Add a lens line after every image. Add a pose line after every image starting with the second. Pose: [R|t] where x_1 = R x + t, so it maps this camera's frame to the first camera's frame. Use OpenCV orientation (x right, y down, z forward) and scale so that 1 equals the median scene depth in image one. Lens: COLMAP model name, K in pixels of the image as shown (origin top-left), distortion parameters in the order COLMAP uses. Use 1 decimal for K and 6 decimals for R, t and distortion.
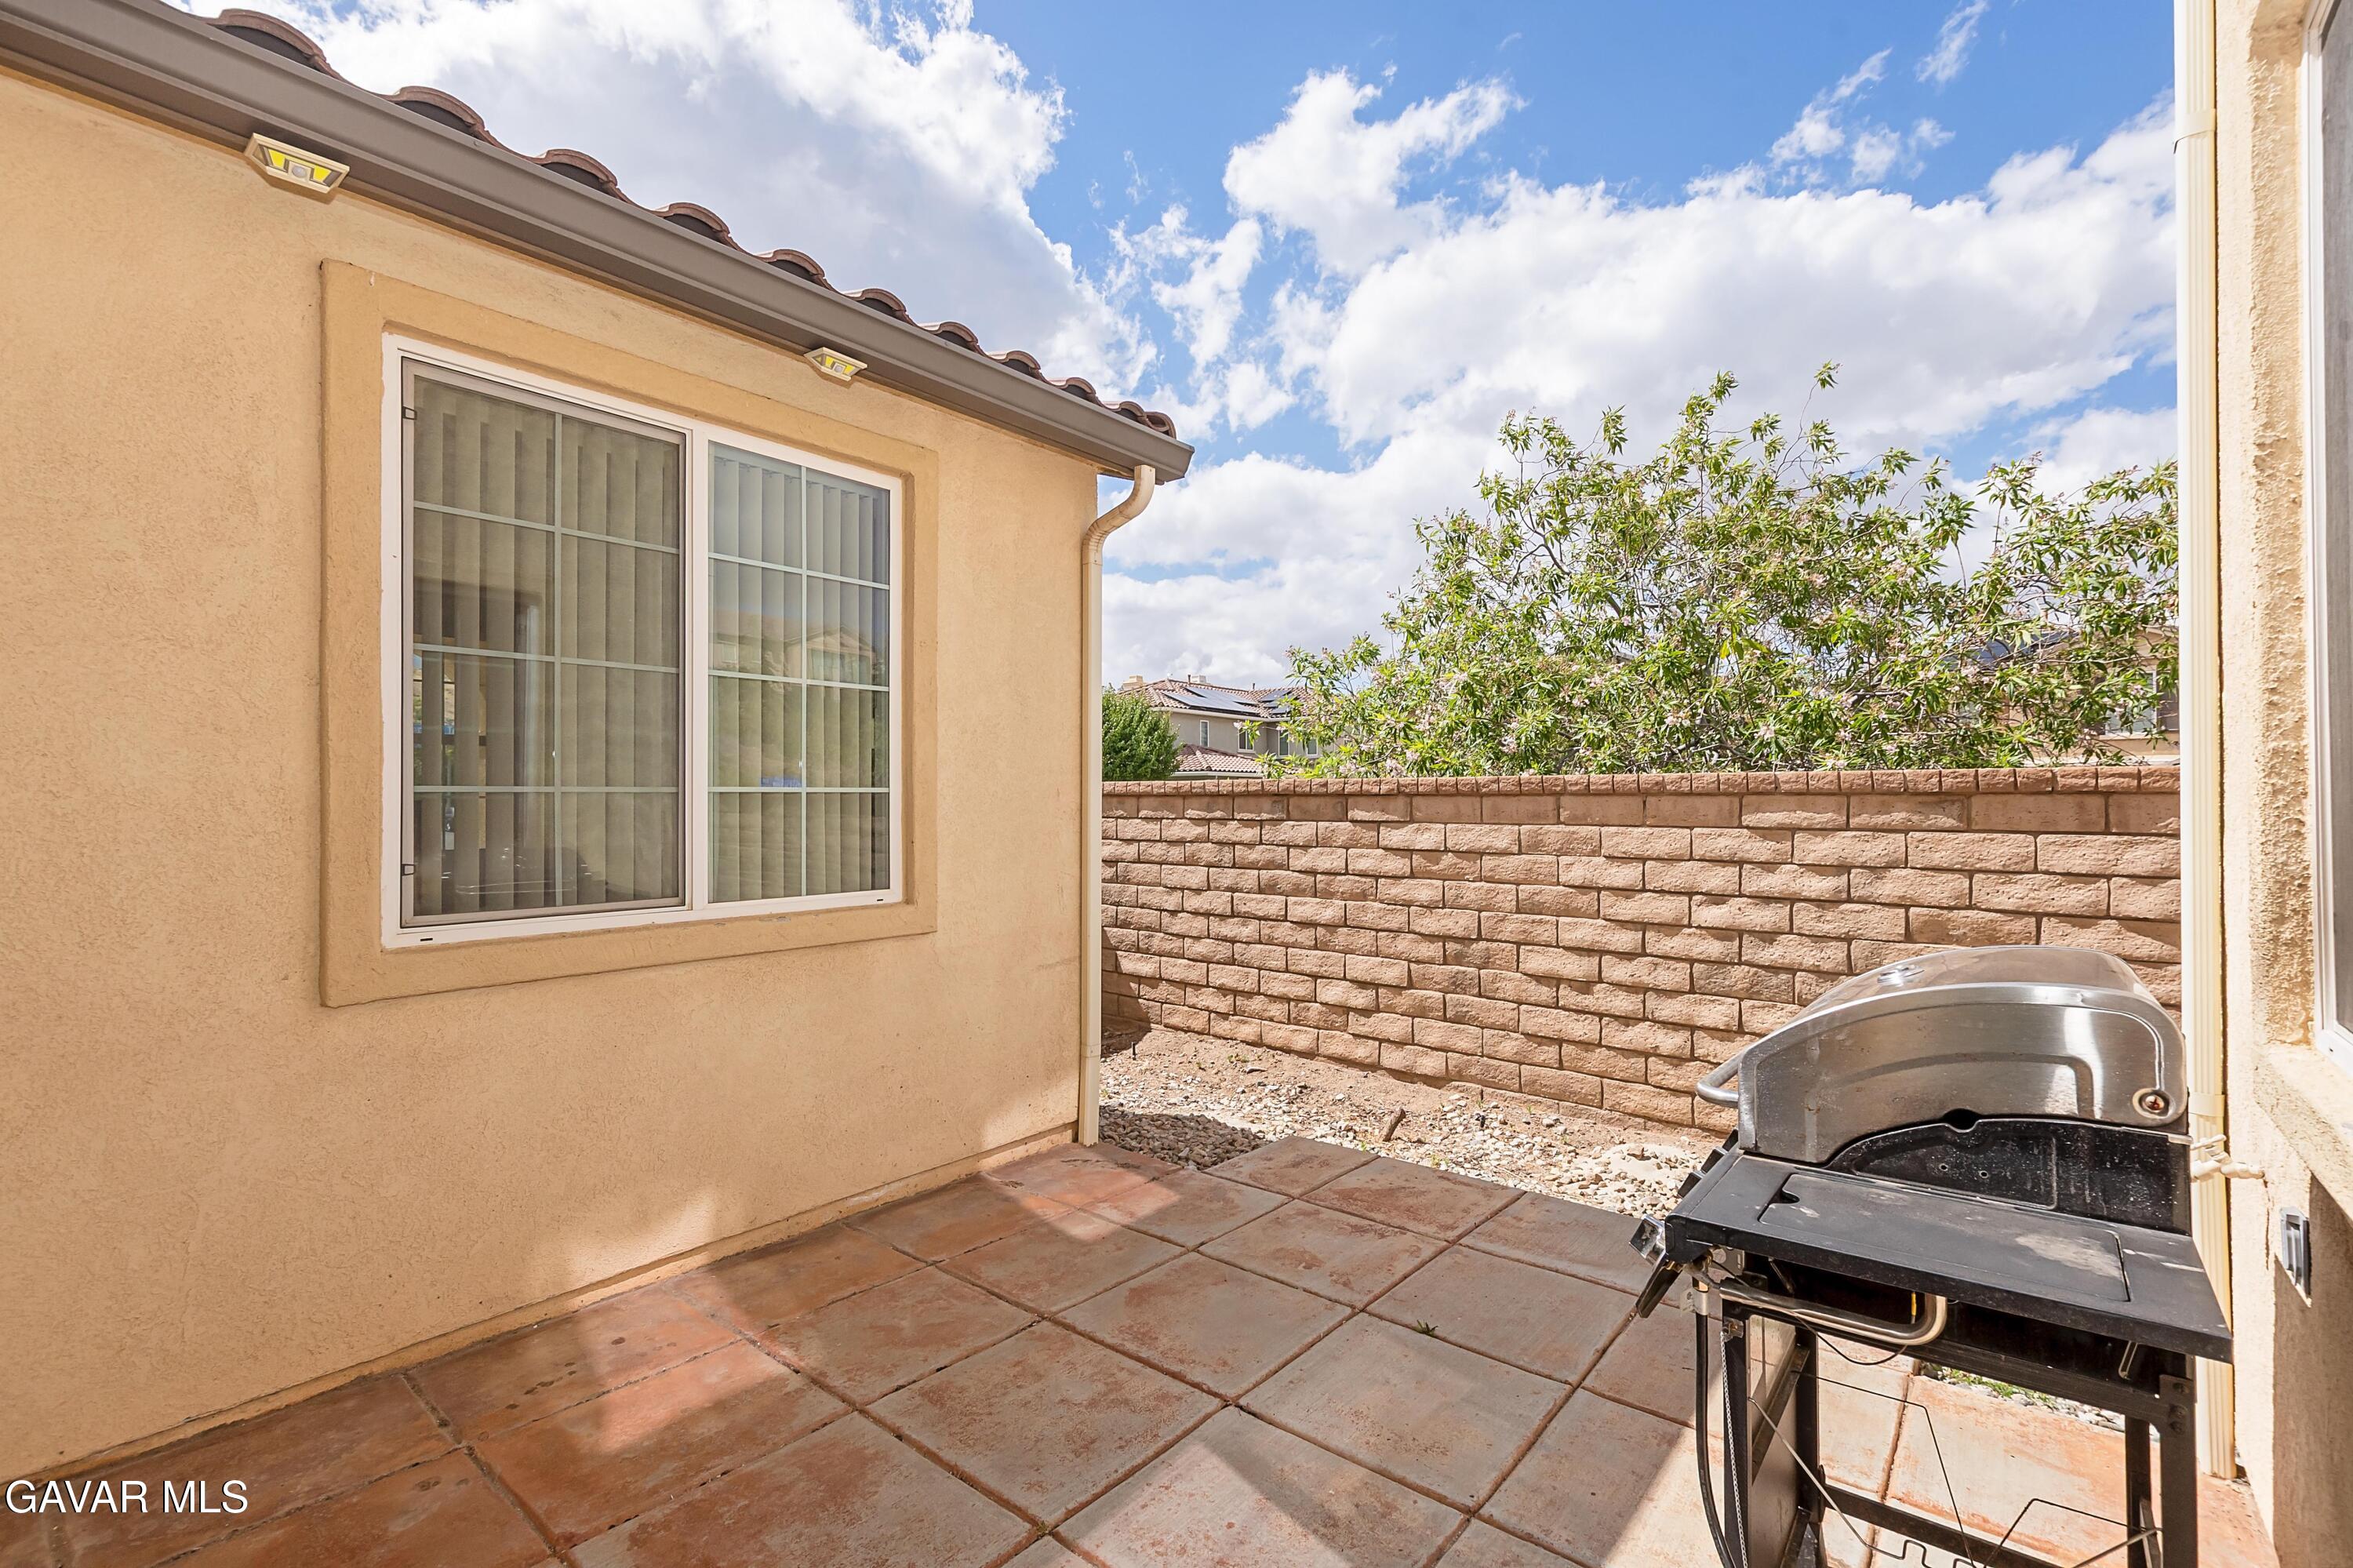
lens RADIAL K [[1040.7, 0, 1168.0], [0, 1040.7, 798.9], [0, 0, 1]] dist [-0.000817, -0.000372]
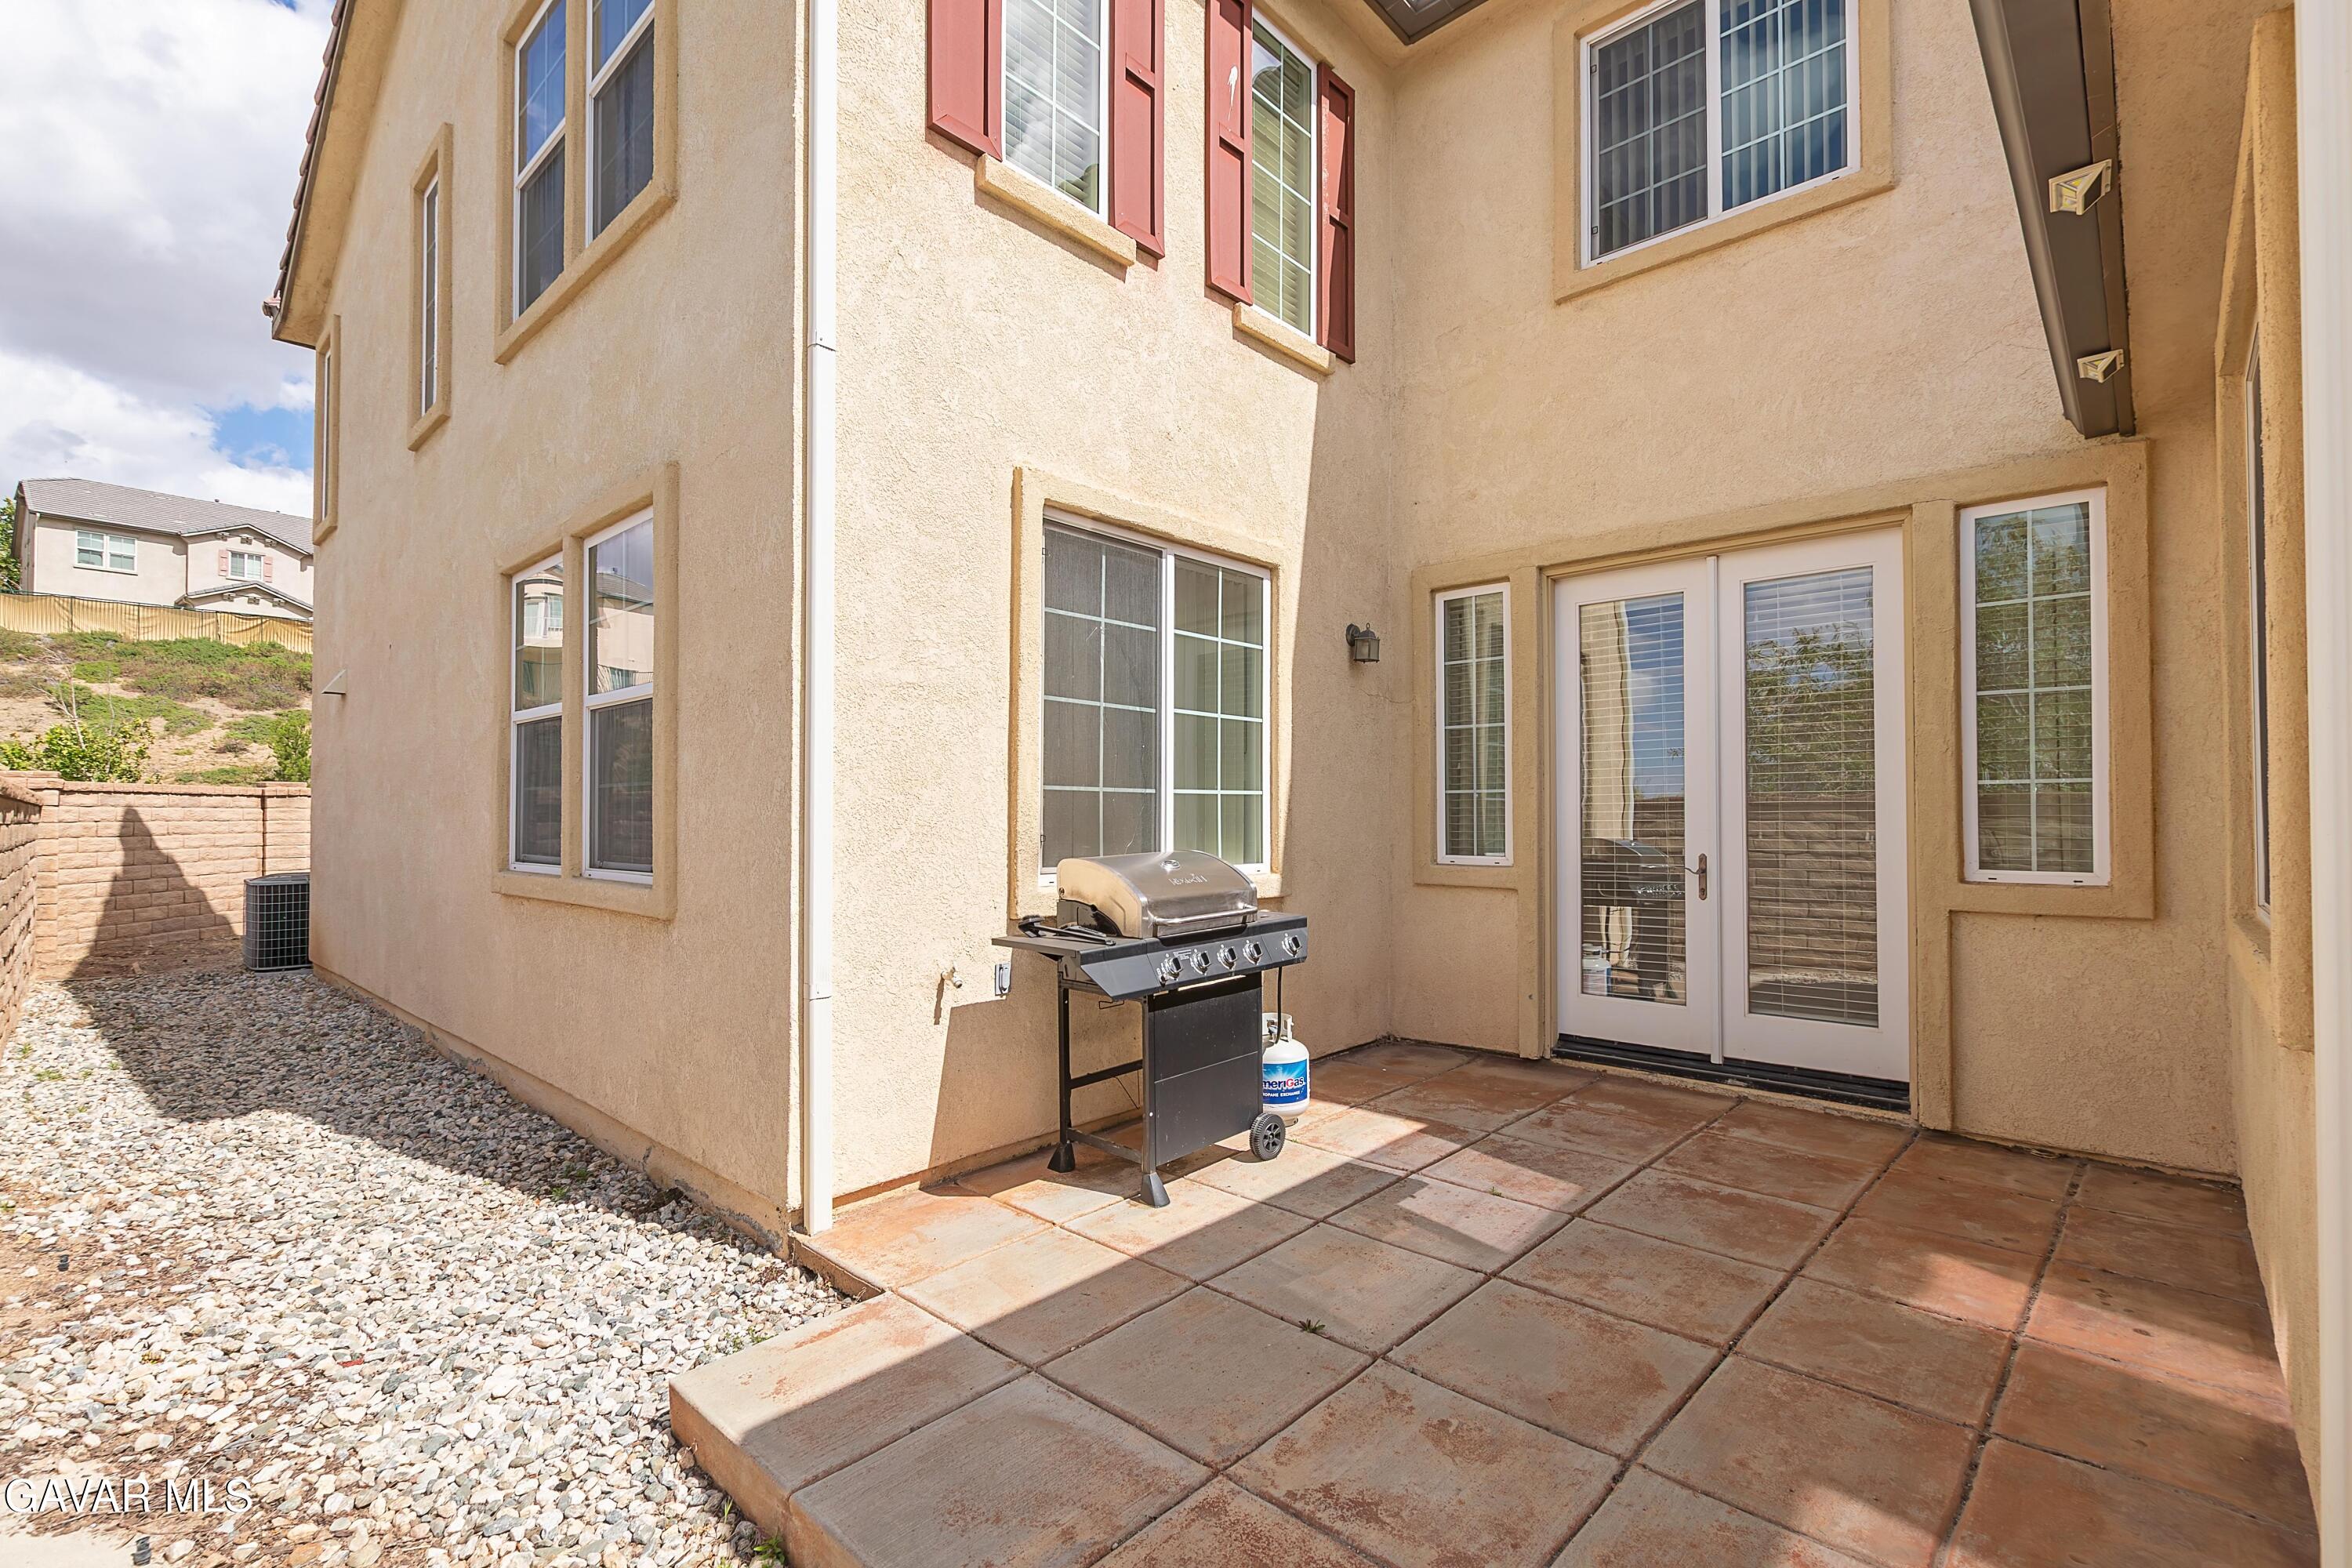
lens RADIAL K [[1040.2, 0, 1167.5], [0, 1040.2, 798.9], [0, 0, 1]] dist [-0.000817, -0.000372]
pose [[-0.997914, 0.001940, 0.064531, 0.295686], [0.000397, 0.999714, -0.023926, 0.036599], [-0.064559, -0.023851, -0.997629, 1.848673]]
